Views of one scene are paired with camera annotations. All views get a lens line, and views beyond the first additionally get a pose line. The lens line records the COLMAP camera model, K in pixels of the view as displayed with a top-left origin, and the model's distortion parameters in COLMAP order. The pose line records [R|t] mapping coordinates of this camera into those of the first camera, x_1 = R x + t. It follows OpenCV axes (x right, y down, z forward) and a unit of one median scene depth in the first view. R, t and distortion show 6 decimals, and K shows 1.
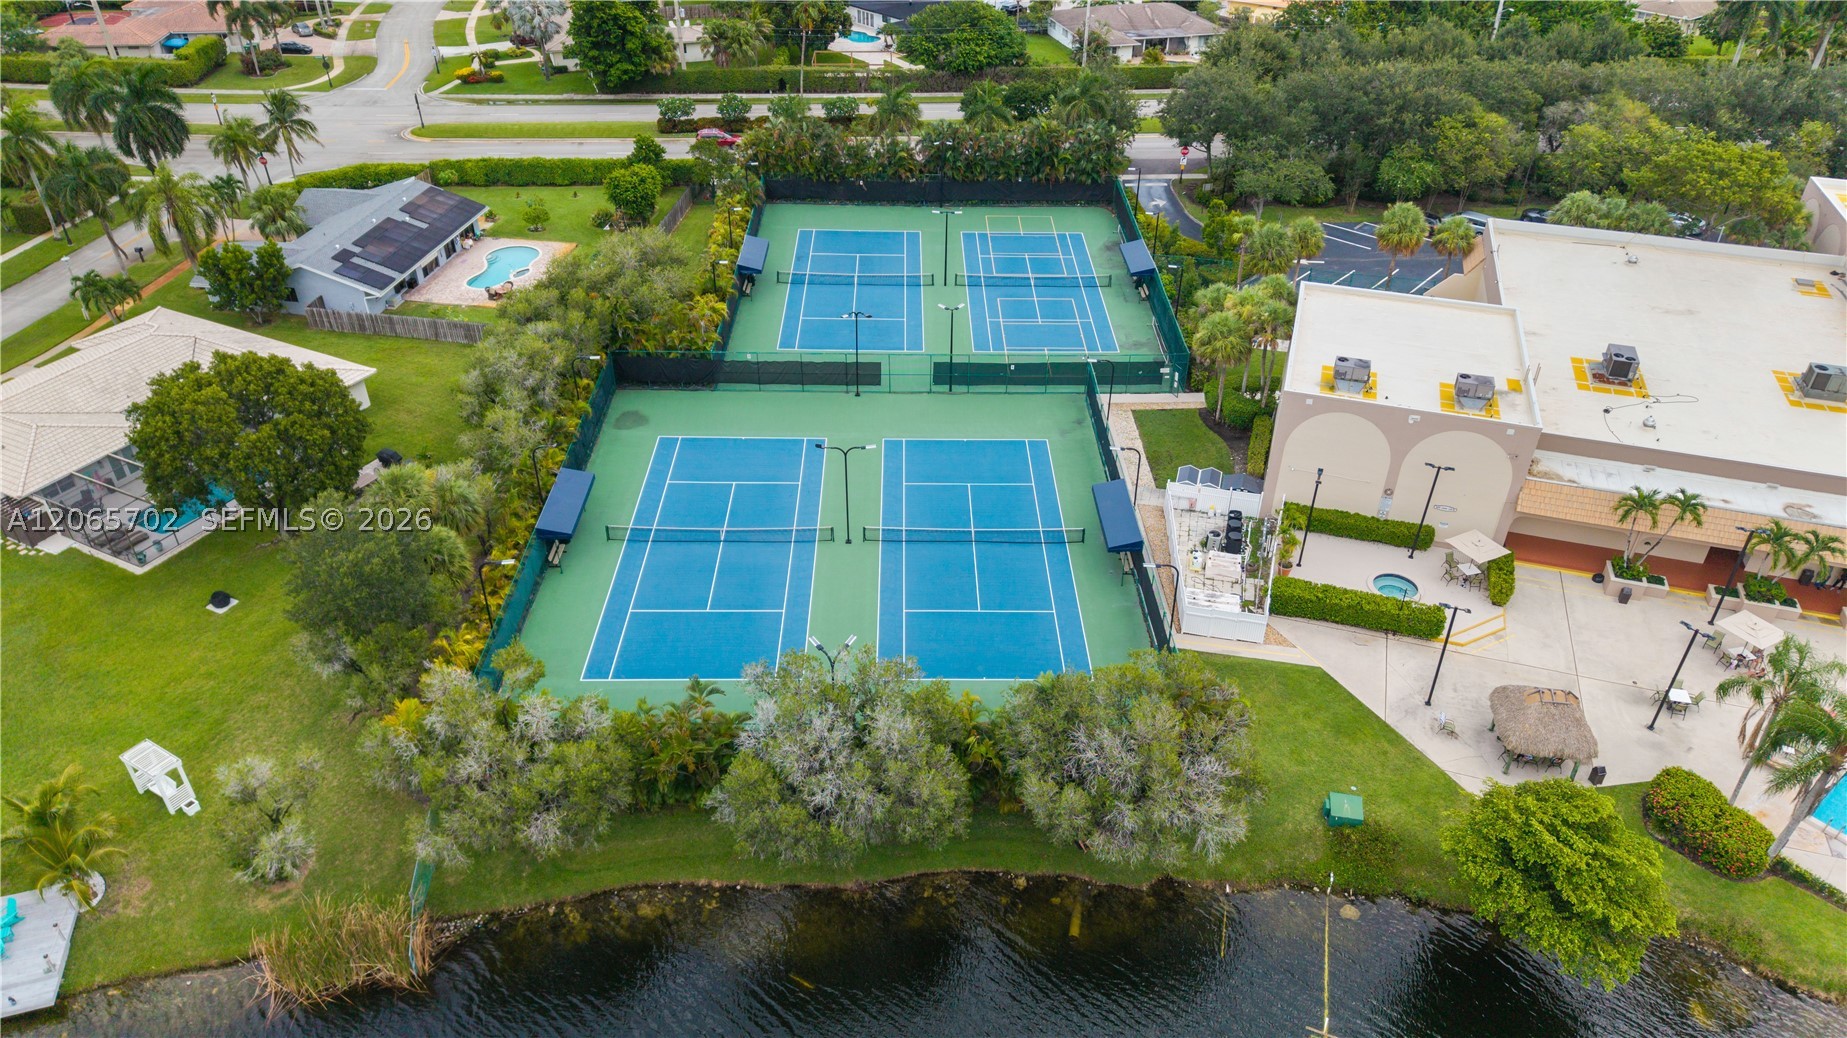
lens RADIAL K [[1255.6, 0, 923.5], [0, 1255.6, 519.0], [0, 0, 1]] dist [0.025179, -0.018878]
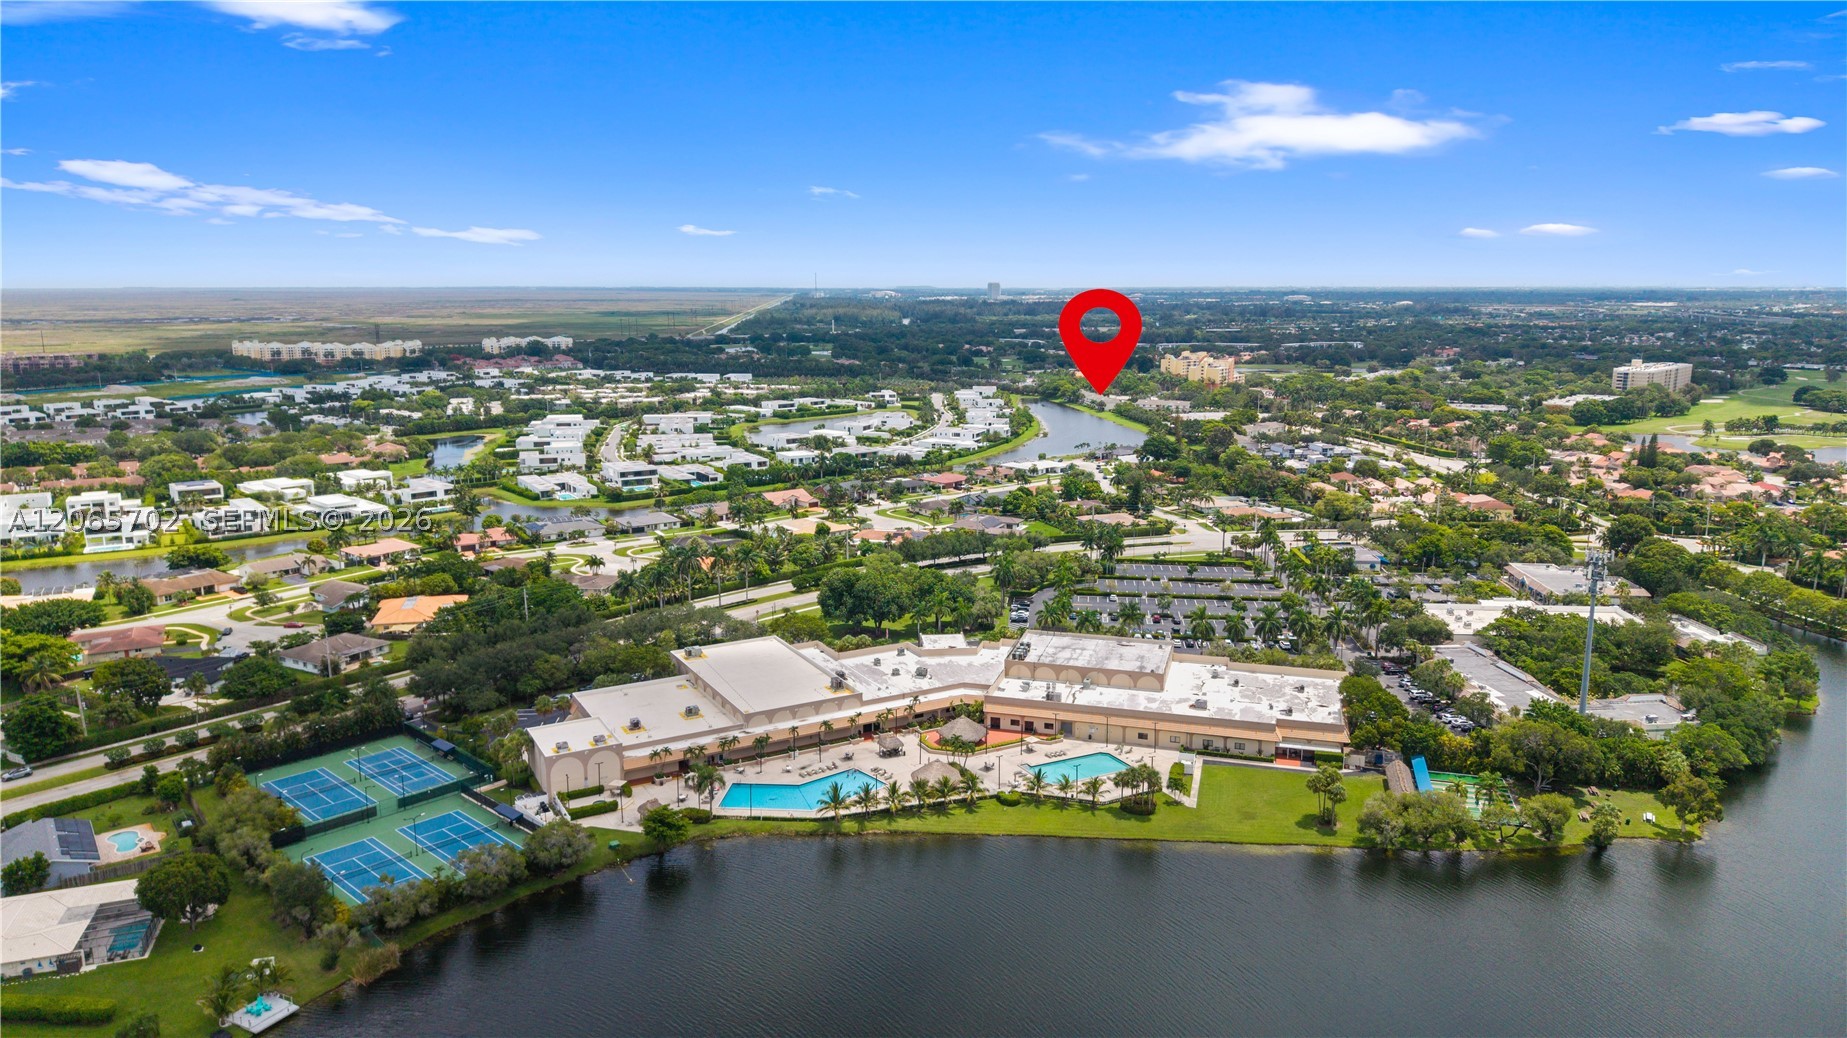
lens RADIAL K [[1252.2, 0, 923.5], [0, 1252.2, 519.0], [0, 0, 1]] dist [0.064362, -0.093344]
pose [[0.698957, -0.150957, 0.699050, -1.068190], [0.413200, 0.883051, -0.222454, 0.426705], [-0.583716, 0.444333, 0.679591, -1.785665]]
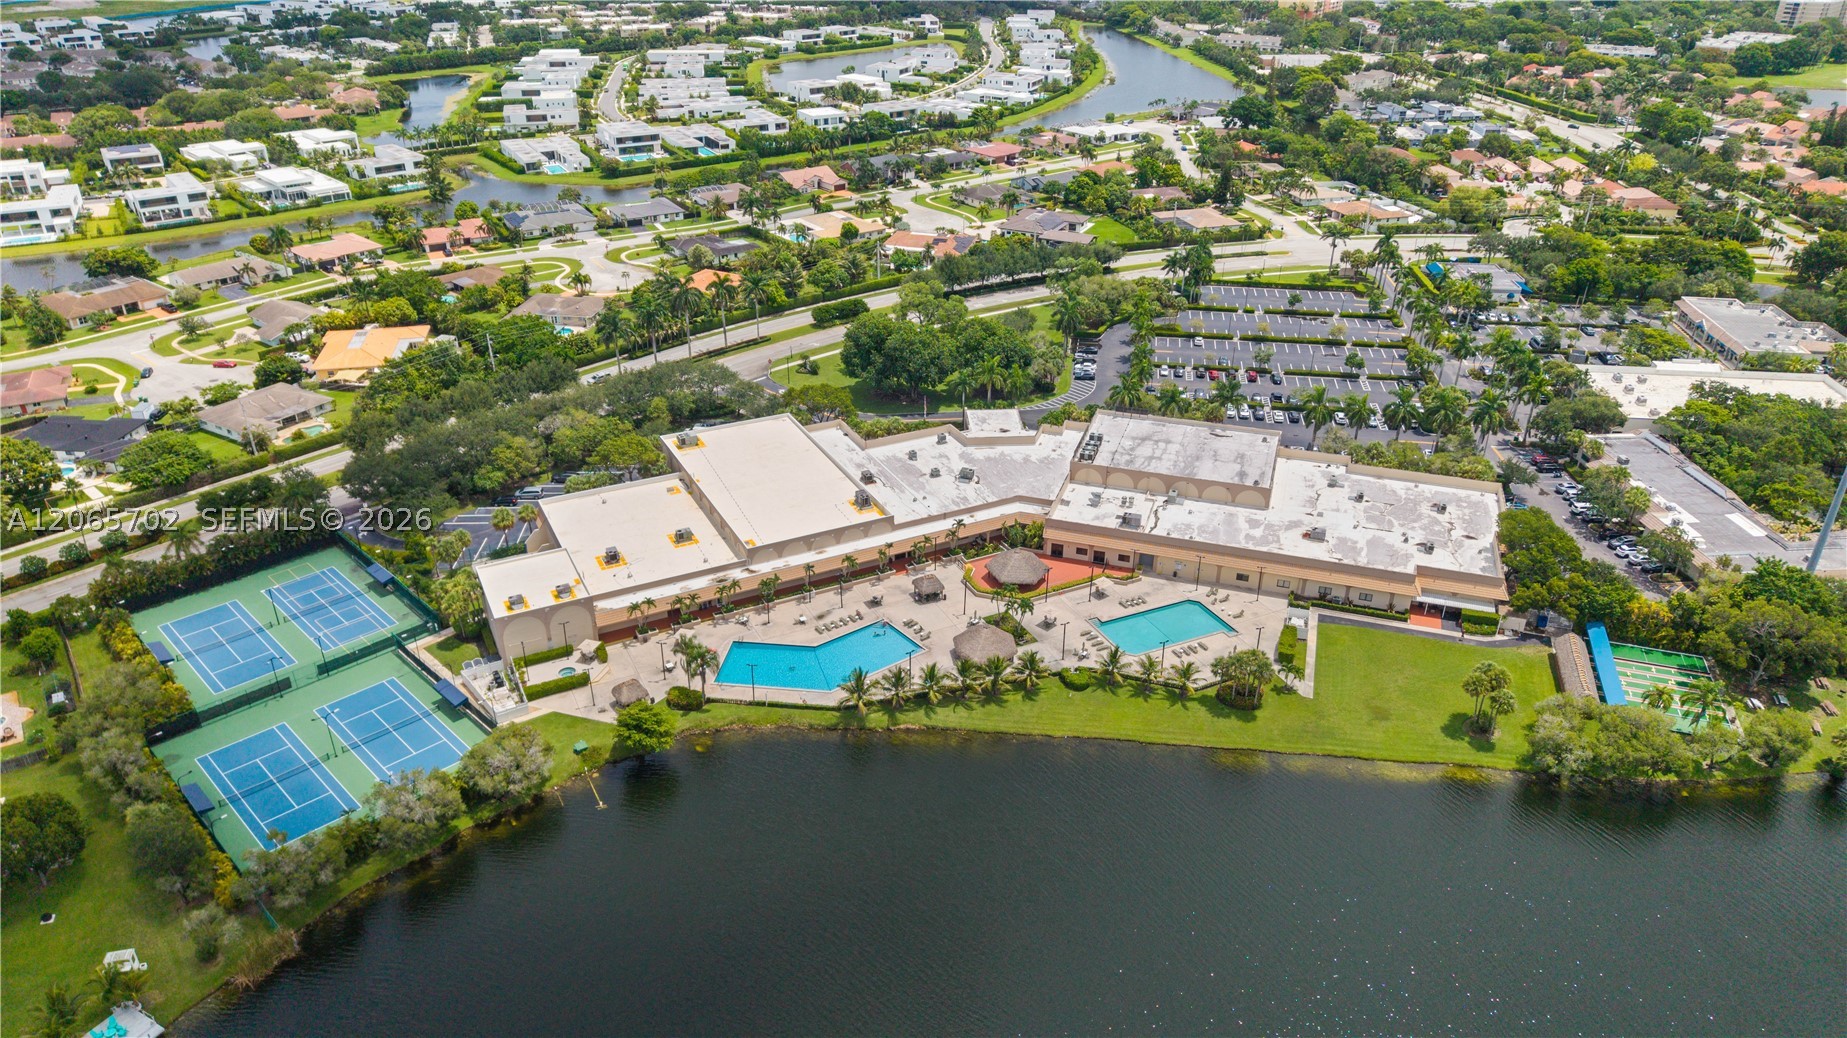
lens RADIAL K [[1255.6, 0, 923.5], [0, 1255.6, 519.0], [0, 0, 1]] dist [0.025179, -0.018878]
pose [[0.721808, -0.335076, 0.605571, -0.499627], [0.396071, 0.917530, 0.035593, -0.032737], [-0.567556, 0.214158, 0.794995, -1.381419]]
